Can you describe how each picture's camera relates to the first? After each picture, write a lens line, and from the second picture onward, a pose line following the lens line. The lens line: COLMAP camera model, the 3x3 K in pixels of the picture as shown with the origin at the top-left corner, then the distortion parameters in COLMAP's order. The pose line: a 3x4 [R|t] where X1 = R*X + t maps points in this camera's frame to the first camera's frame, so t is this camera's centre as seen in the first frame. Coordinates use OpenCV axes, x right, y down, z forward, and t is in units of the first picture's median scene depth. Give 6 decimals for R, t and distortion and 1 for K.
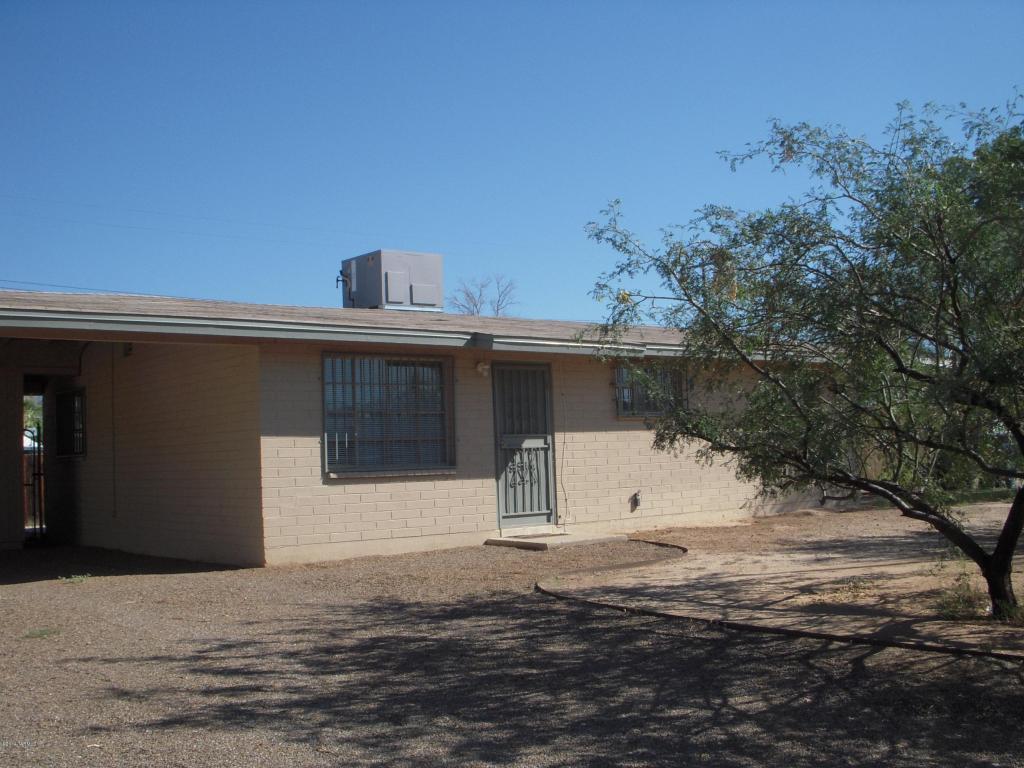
lens RADIAL K [[1173.9, 0, 509.5], [0, 1173.9, 379.9], [0, 0, 1]] dist [-0.261586, 0.272172]
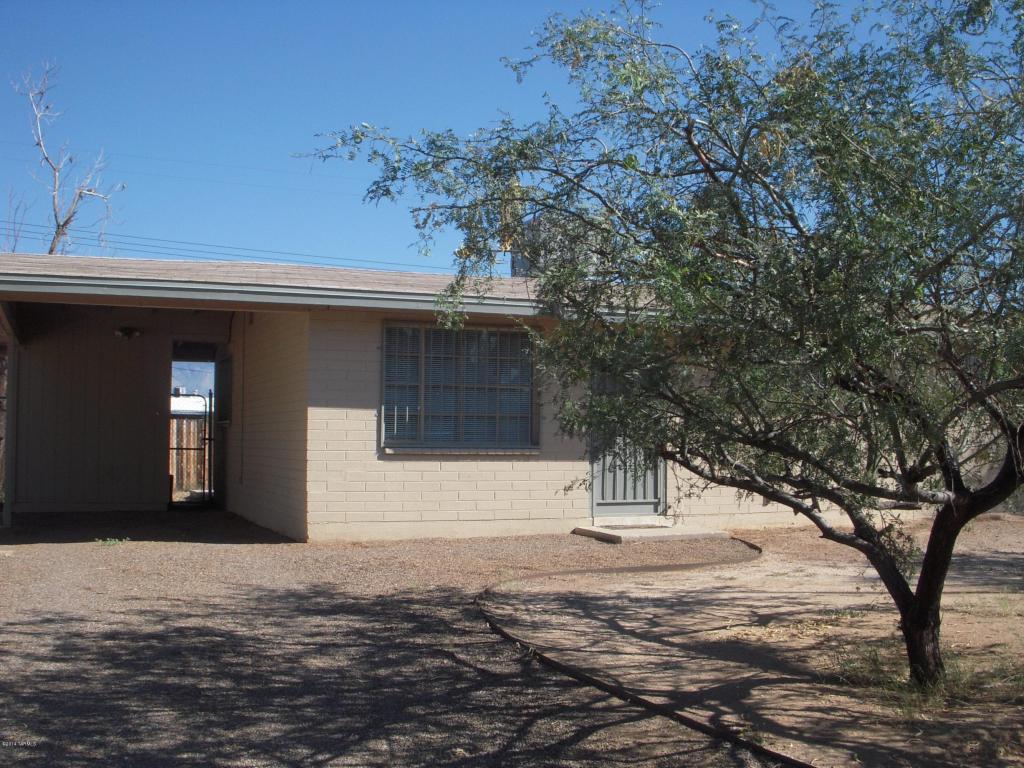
lens RADIAL K [[1173.9, 0, 509.5], [0, 1173.9, 379.9], [0, 0, 1]] dist [-0.261586, 0.272172]
pose [[0.951507, 0.024994, -0.306610, 0.205969], [-0.018768, 0.999554, 0.023238, 0.000544], [0.307054, -0.016356, 0.951551, 0.113602]]
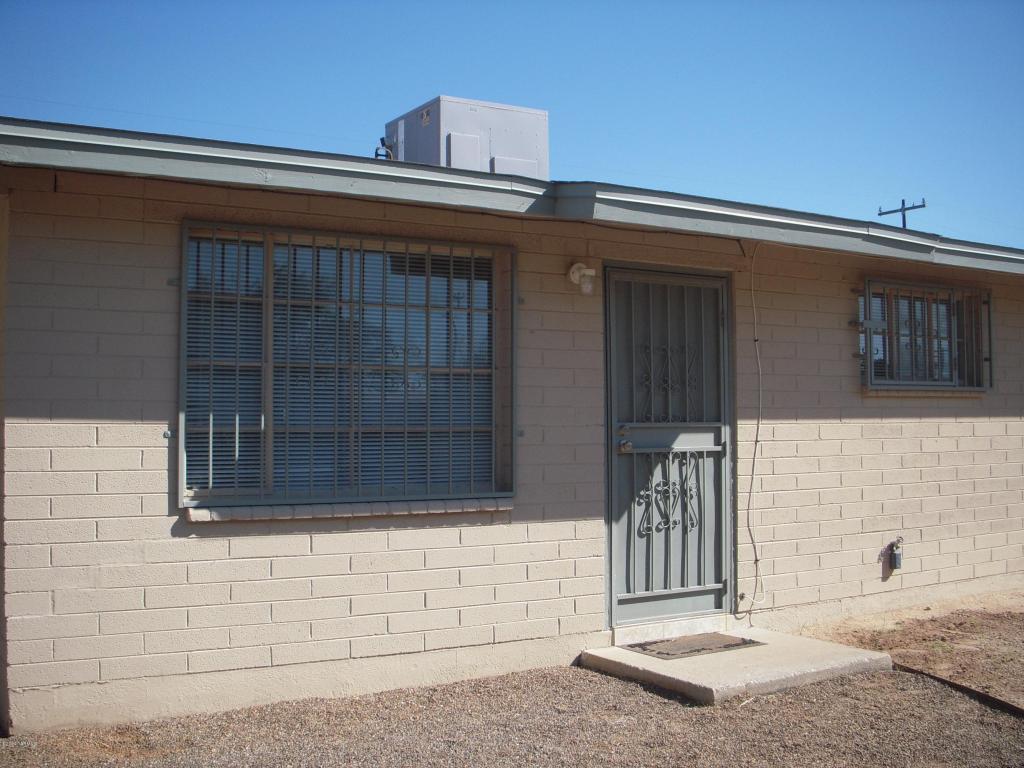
lens RADIAL K [[1173.9, 0, 509.5], [0, 1173.9, 379.9], [0, 0, 1]] dist [-0.261586, 0.272172]
pose [[0.989492, 0.024086, -0.142570, 0.014599], [-0.019900, 0.999330, 0.030712, 0.016833], [0.143214, -0.027552, 0.989308, 0.544178]]
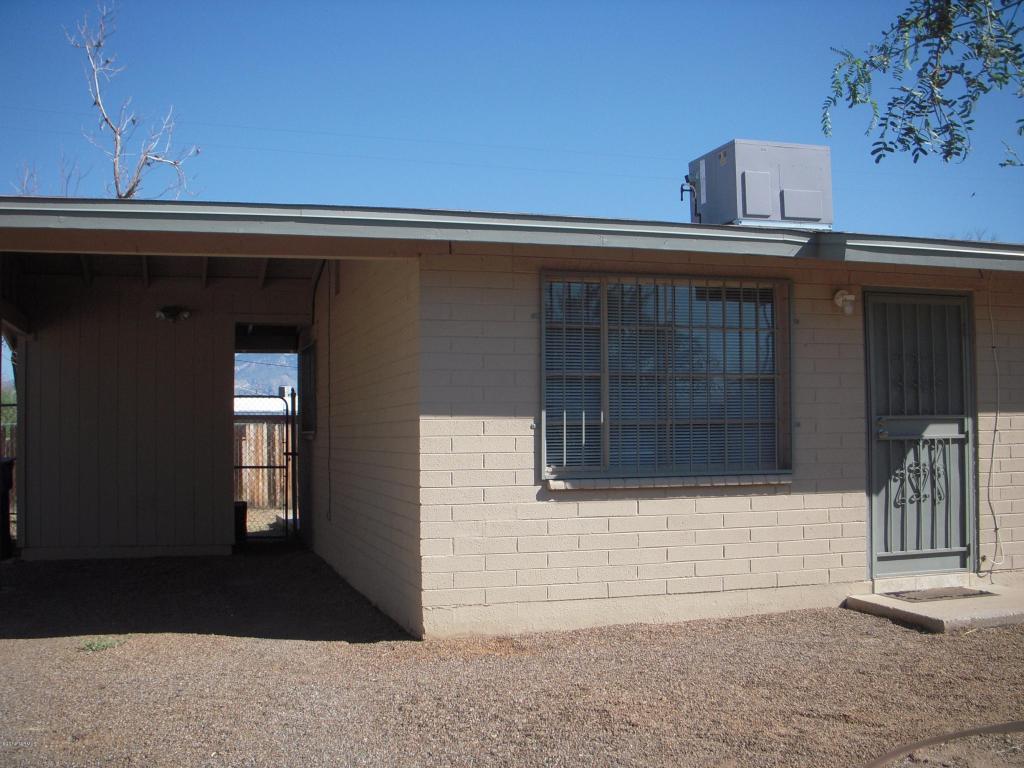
lens RADIAL K [[1173.9, 0, 509.5], [0, 1173.9, 379.9], [0, 0, 1]] dist [-0.261586, 0.272172]
pose [[0.917620, 0.008437, -0.397370, 0.049902], [0.003584, 0.999558, 0.029499, 0.011910], [0.397443, -0.028493, 0.917184, 0.414301]]
